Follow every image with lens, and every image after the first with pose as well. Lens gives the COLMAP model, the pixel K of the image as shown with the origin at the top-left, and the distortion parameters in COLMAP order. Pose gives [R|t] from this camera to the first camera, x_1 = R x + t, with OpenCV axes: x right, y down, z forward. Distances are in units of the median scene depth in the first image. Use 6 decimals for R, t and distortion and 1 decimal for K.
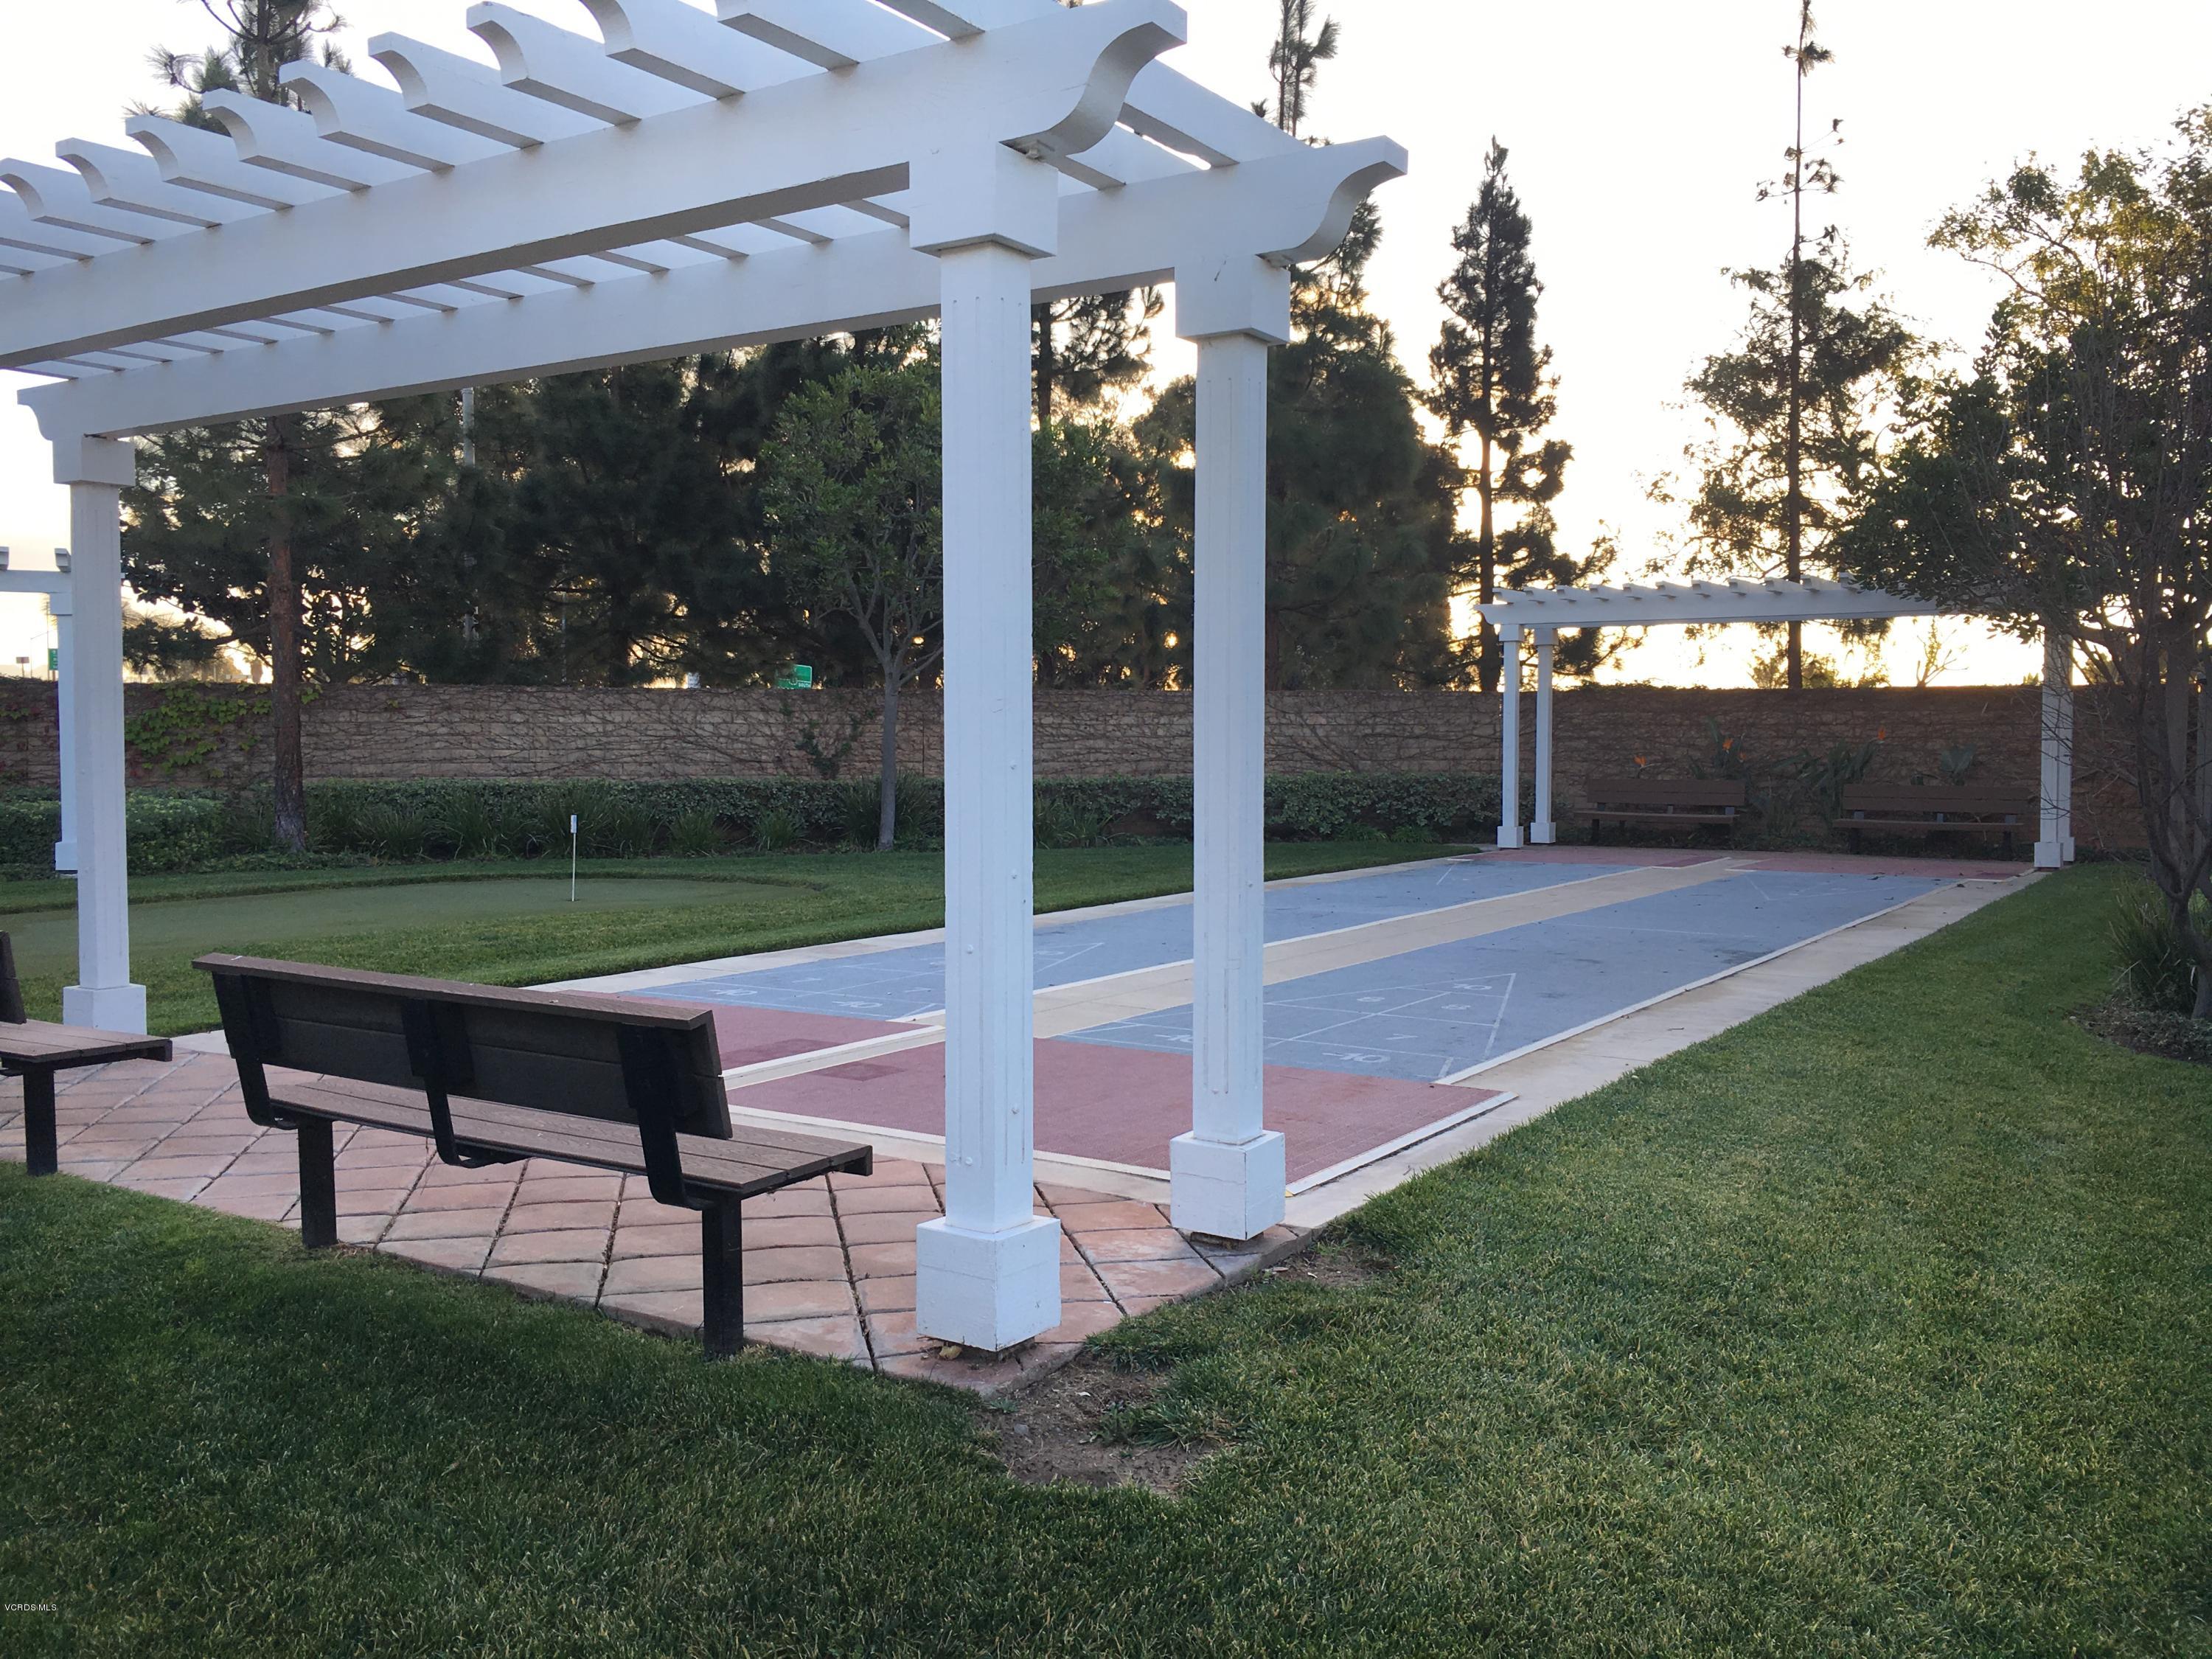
lens RADIAL K [[1888.6, 0, 1101.3], [0, 1888.6, 825.7], [0, 0, 1]] dist [0.072923, -0.092670]
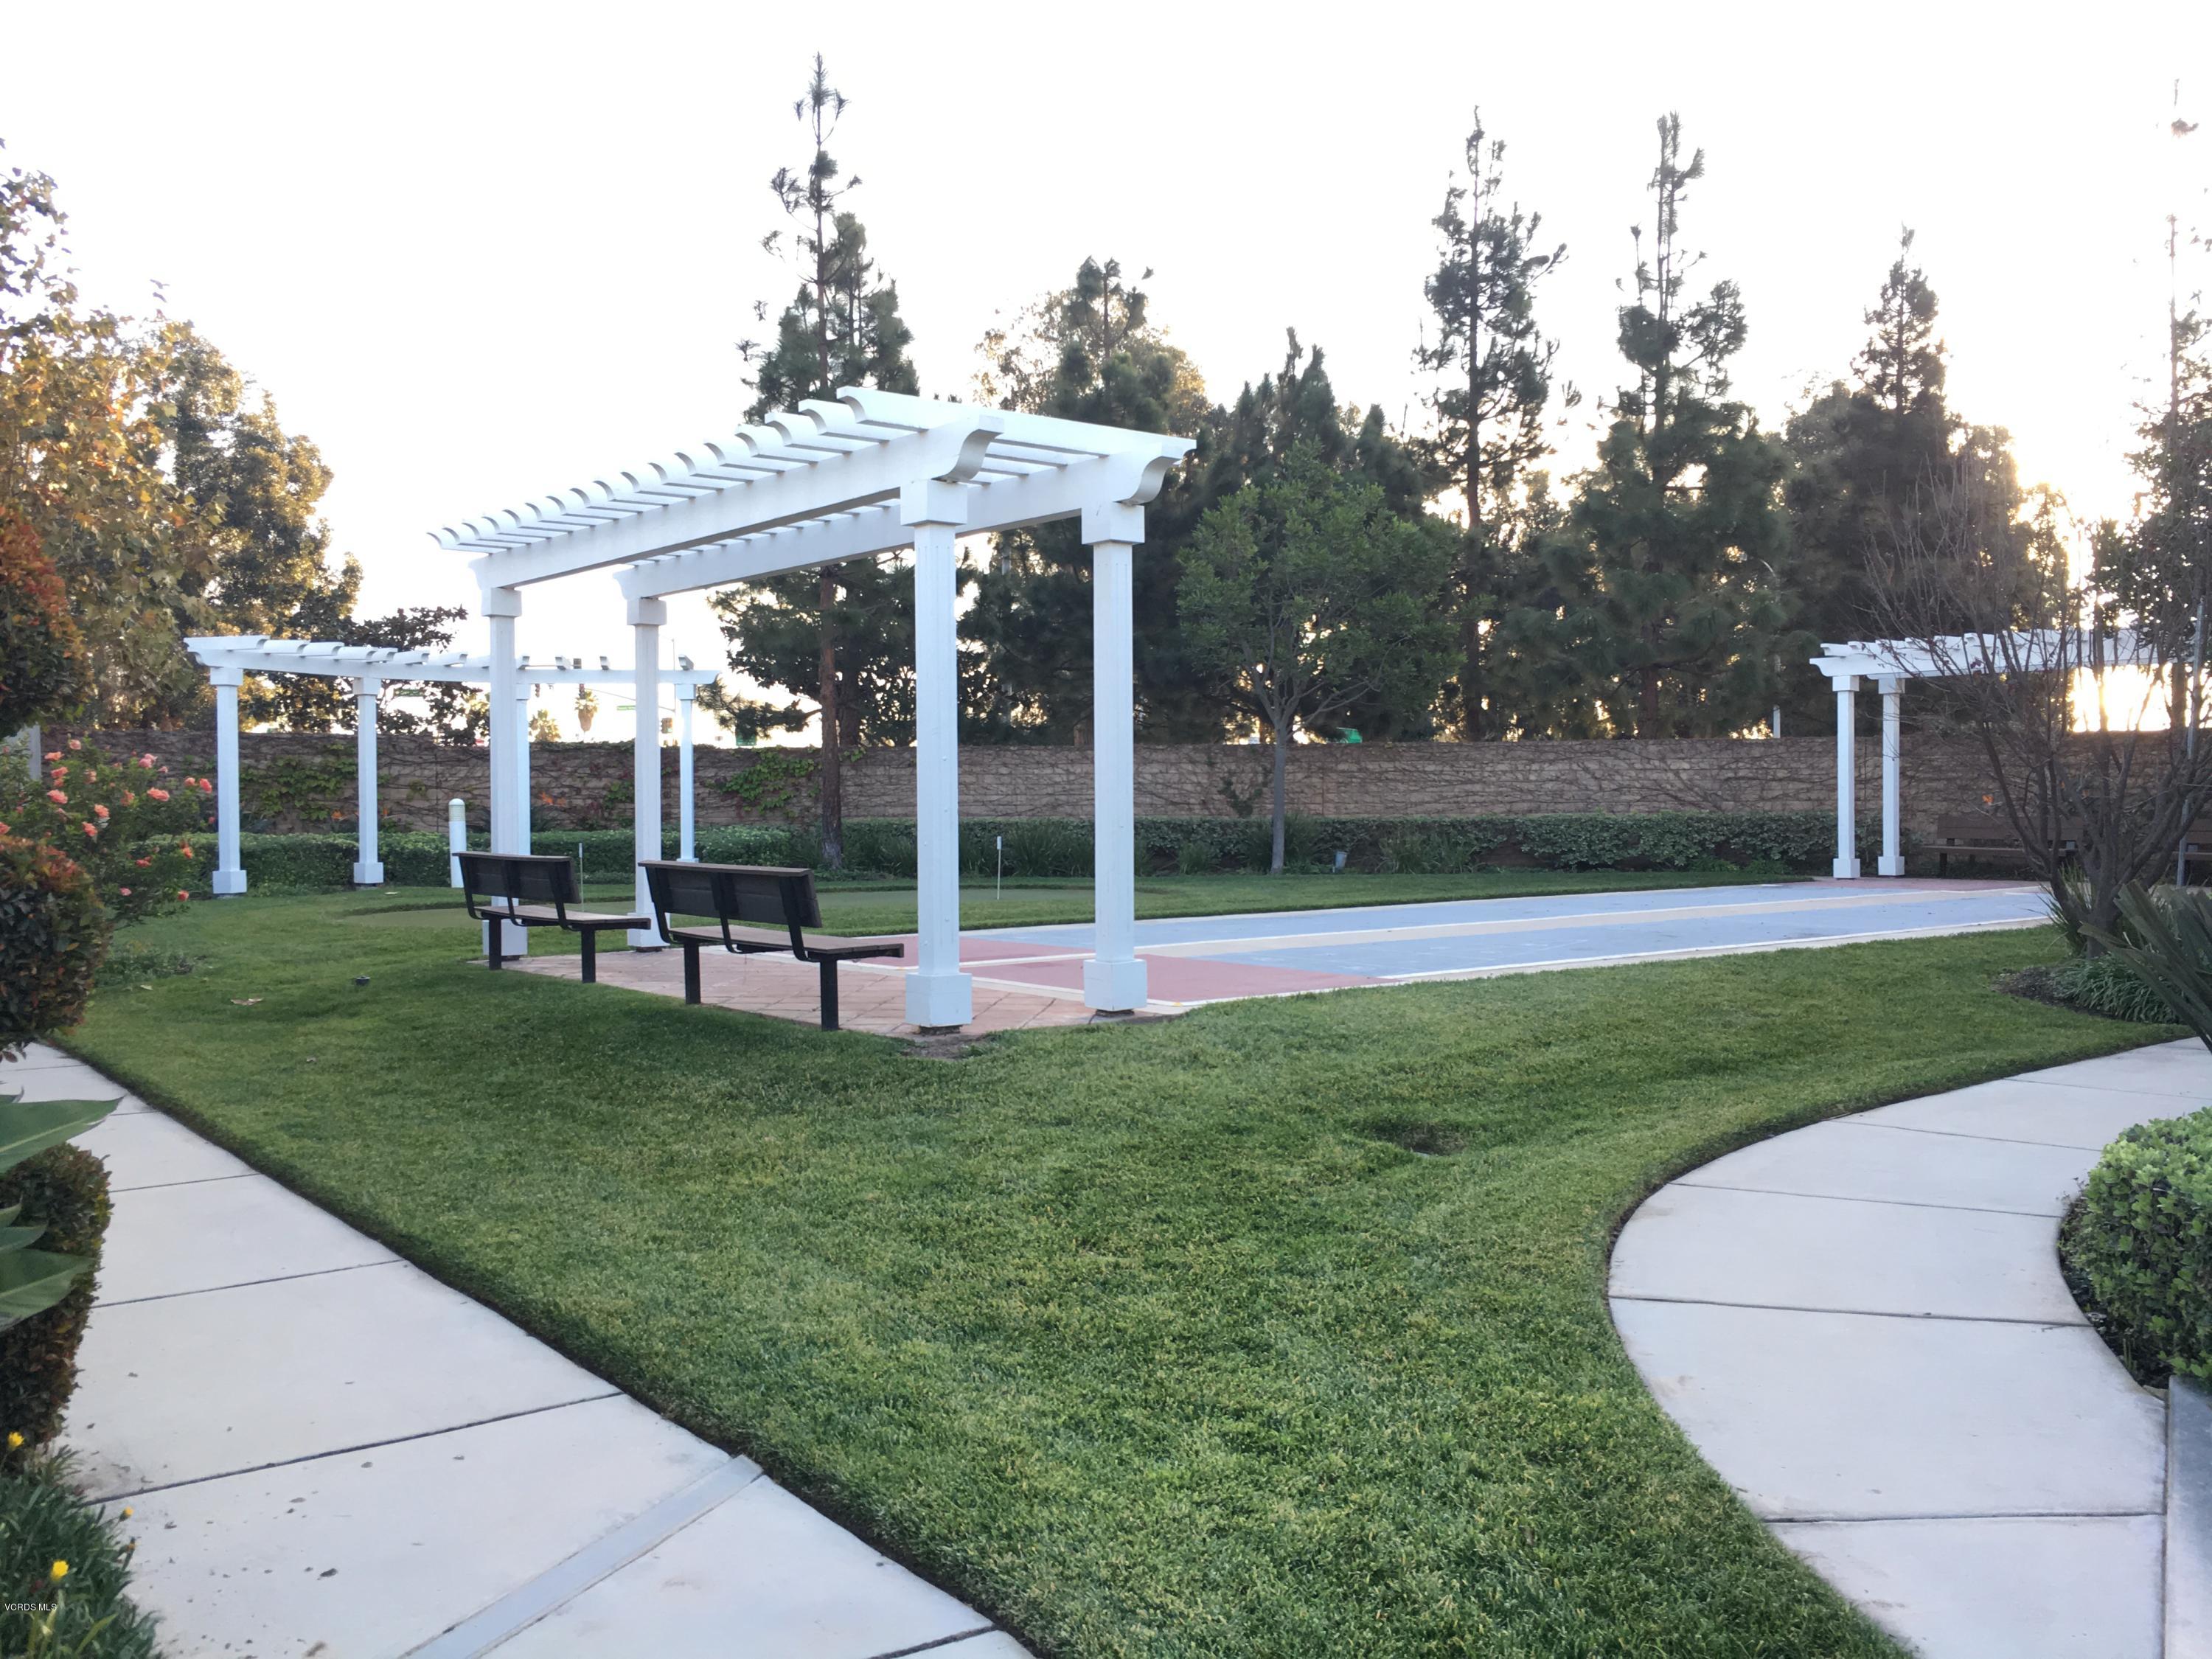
lens RADIAL K [[1888.6, 0, 1104.8], [0, 1888.6, 833.7], [0, 0, 1]] dist [0.072923, -0.092670]
pose [[0.950320, -0.000586, -0.311275, 0.144920], [-0.008770, 0.999551, -0.028658, 0.020465], [0.311152, 0.029964, 0.949888, -0.179316]]
